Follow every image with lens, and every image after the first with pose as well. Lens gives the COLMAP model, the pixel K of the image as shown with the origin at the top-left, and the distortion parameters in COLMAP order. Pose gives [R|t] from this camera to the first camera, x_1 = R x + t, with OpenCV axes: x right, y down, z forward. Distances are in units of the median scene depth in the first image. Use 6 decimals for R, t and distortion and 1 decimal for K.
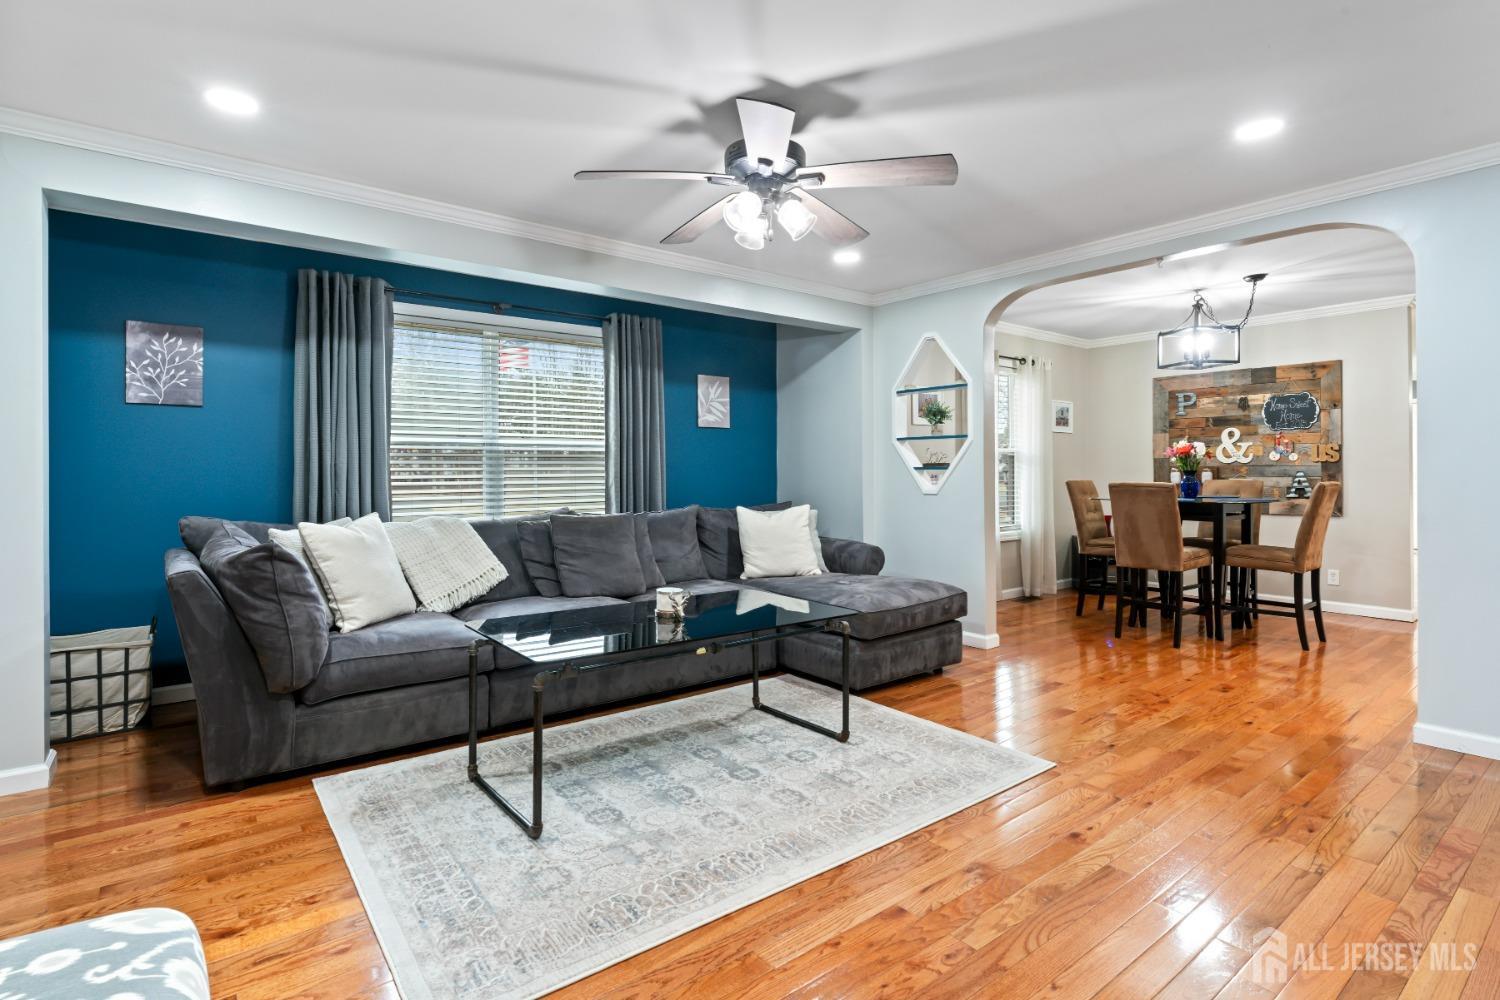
lens RADIAL K [[735.7, 0, 753.5], [0, 735.7, 472.8], [0, 0, 1]] dist [-0.000865, 0.000389]
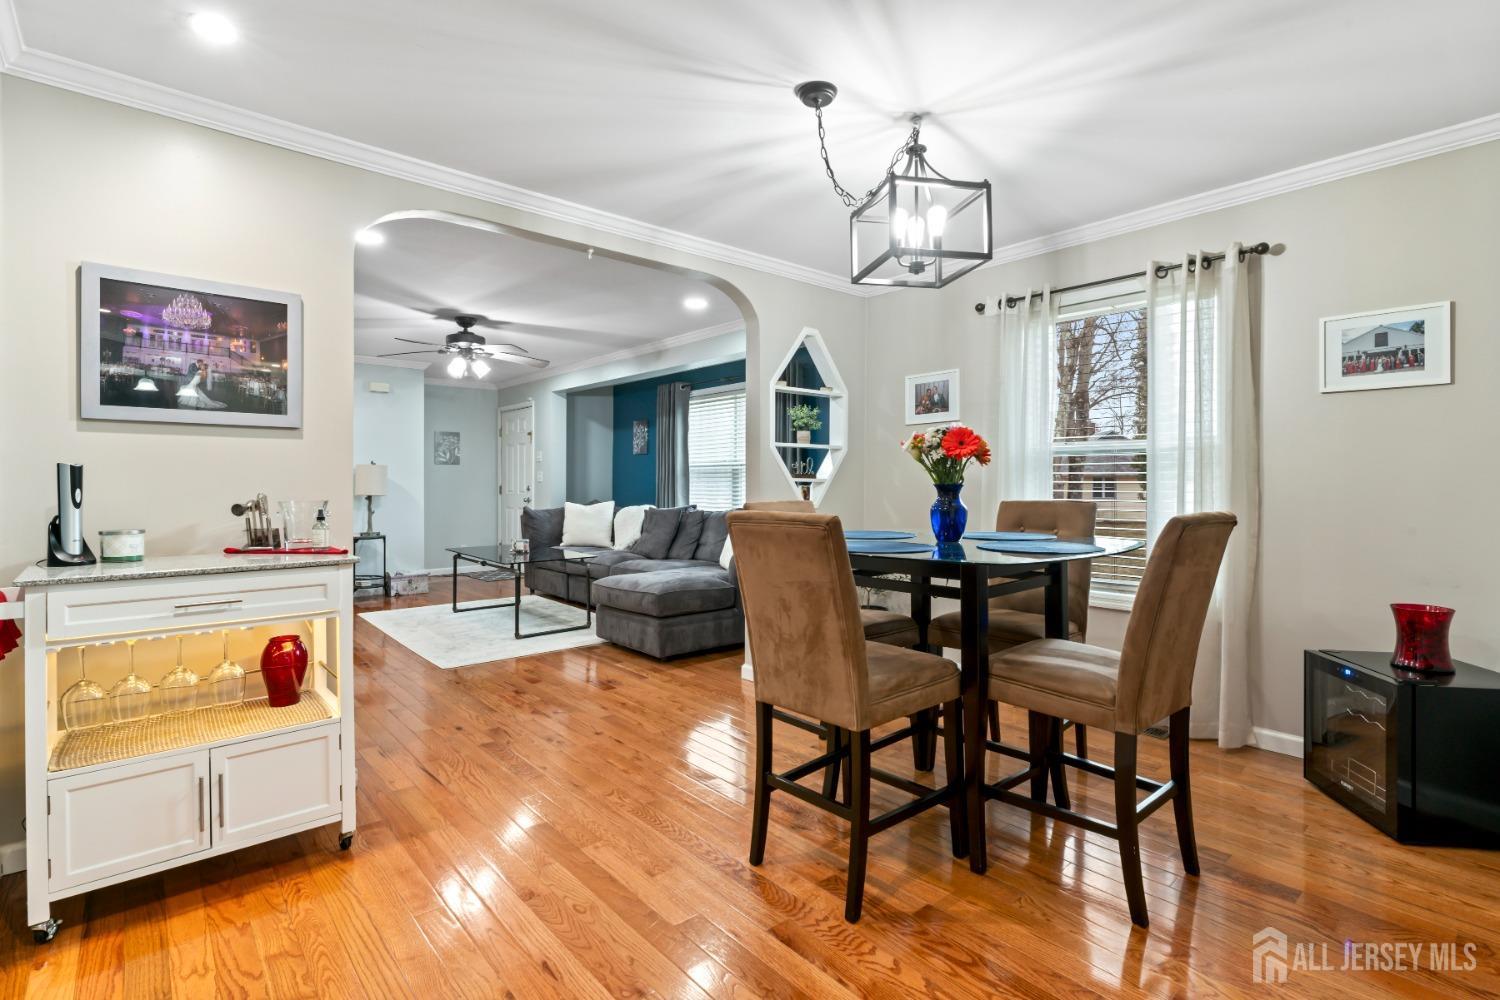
lens RADIAL K [[683.9, 0, 725.0], [0, 683.9, 482.0], [0, 0, 1]] dist [-0.002808, -0.000391]
pose [[0.049485, 0.003052, -0.998770, 1.375030], [-0.001173, 0.999995, 0.002997, -0.007348], [0.998774, 0.001024, 0.049488, 1.101893]]
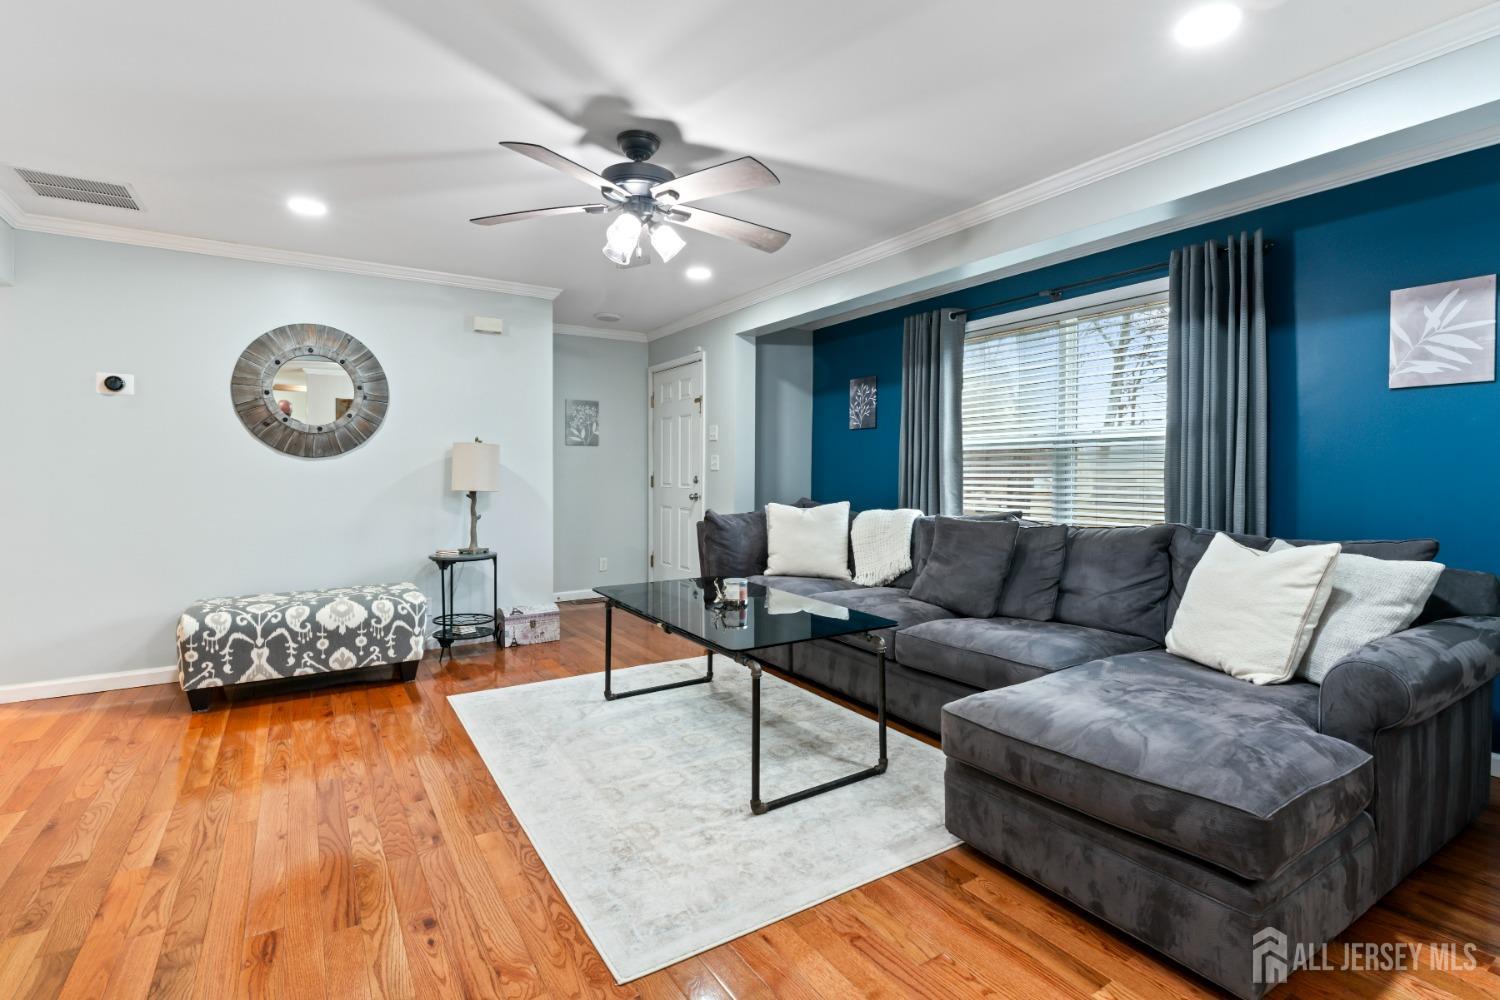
lens RADIAL K [[683.9, 0, 734.9], [0, 683.9, 477.8], [0, 0, 1]] dist [-0.002808, -0.000391]
pose [[-0.095128, 0.012510, -0.995386, 0.666734], [-0.001703, 0.999918, 0.012730, -0.003536], [0.995464, 0.002907, -0.095099, 0.817484]]
